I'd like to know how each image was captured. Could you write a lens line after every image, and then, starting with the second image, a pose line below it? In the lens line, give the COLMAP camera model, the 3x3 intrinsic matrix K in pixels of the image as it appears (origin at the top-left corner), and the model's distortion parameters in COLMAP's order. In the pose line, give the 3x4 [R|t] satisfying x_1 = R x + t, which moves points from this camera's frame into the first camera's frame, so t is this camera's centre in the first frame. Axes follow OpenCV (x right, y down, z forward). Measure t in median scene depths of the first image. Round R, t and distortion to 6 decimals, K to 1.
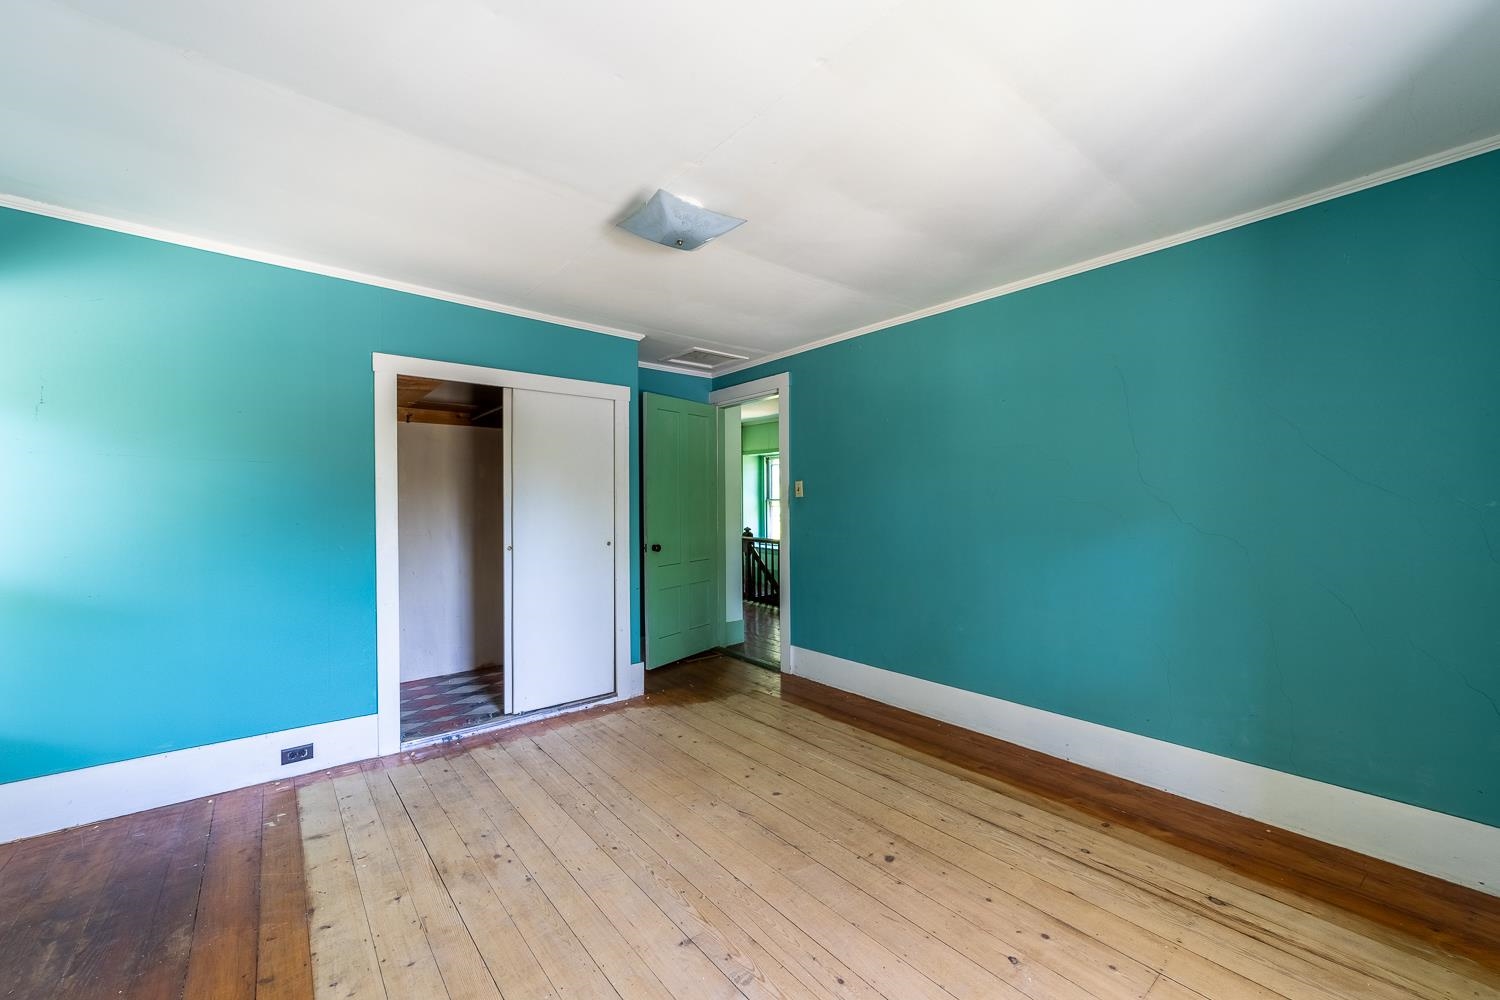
lens RADIAL K [[593.2, 0, 749.4], [0, 593.2, 512.2], [0, 0, 1]] dist [-0.023778, 0.012425]
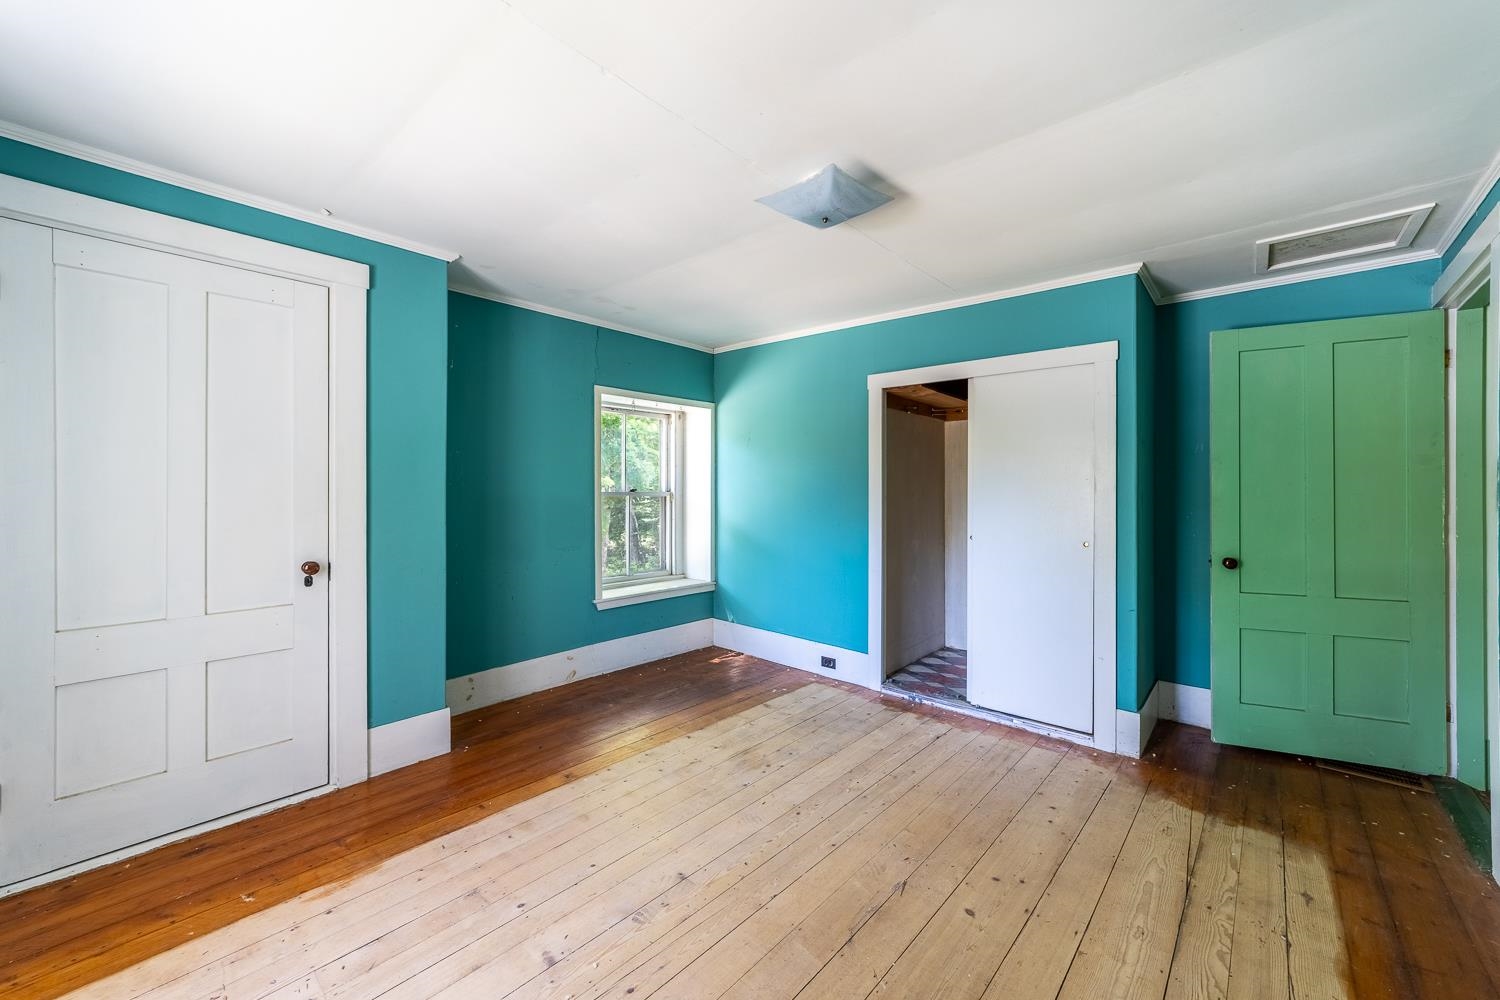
lens RADIAL K [[578.3, 0, 749.5], [0, 578.3, 503.7], [0, 0, 1]] dist [-0.024823, 0.011831]
pose [[0.146161, 0.028425, -0.988852, 0.578470], [-0.022672, 0.999421, 0.025378, -0.015224], [0.989001, 0.018710, 0.146721, 0.552664]]
